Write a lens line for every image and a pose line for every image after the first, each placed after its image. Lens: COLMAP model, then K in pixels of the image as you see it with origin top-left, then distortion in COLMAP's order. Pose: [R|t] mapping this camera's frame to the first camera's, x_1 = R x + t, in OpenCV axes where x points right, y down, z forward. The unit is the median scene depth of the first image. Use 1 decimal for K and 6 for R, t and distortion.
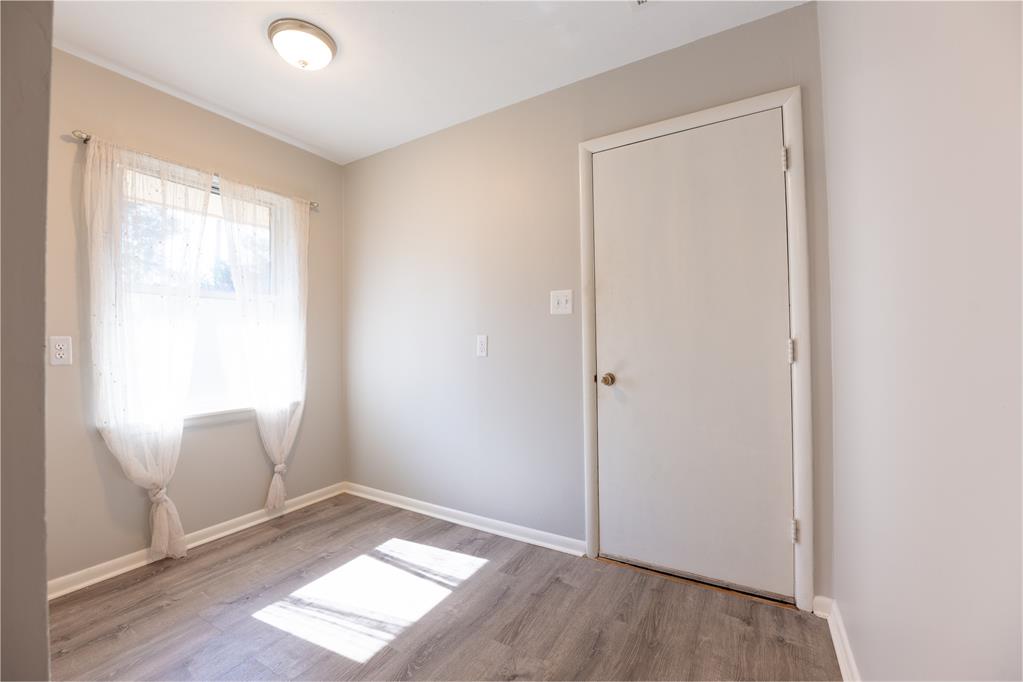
lens RADIAL K [[410.1, 0, 510.6], [0, 410.1, 336.5], [0, 0, 1]] dist [-0.024184, 0.000657]
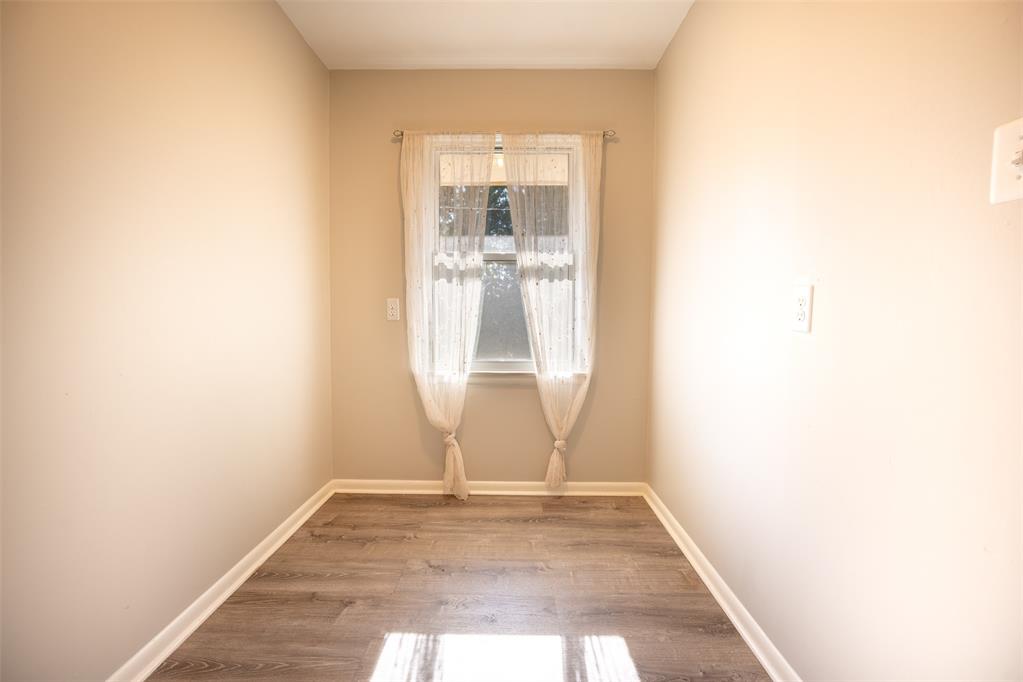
lens RADIAL K [[415.0, 0, 513.6], [0, 415.0, 335.1], [0, 0, 1]] dist [-0.020781, 0.000155]
pose [[0.499522, 0.057218, -0.864409, 0.181884], [0.000707, 0.997789, 0.066456, 0.022418], [0.866301, -0.033808, 0.498378, 0.508989]]
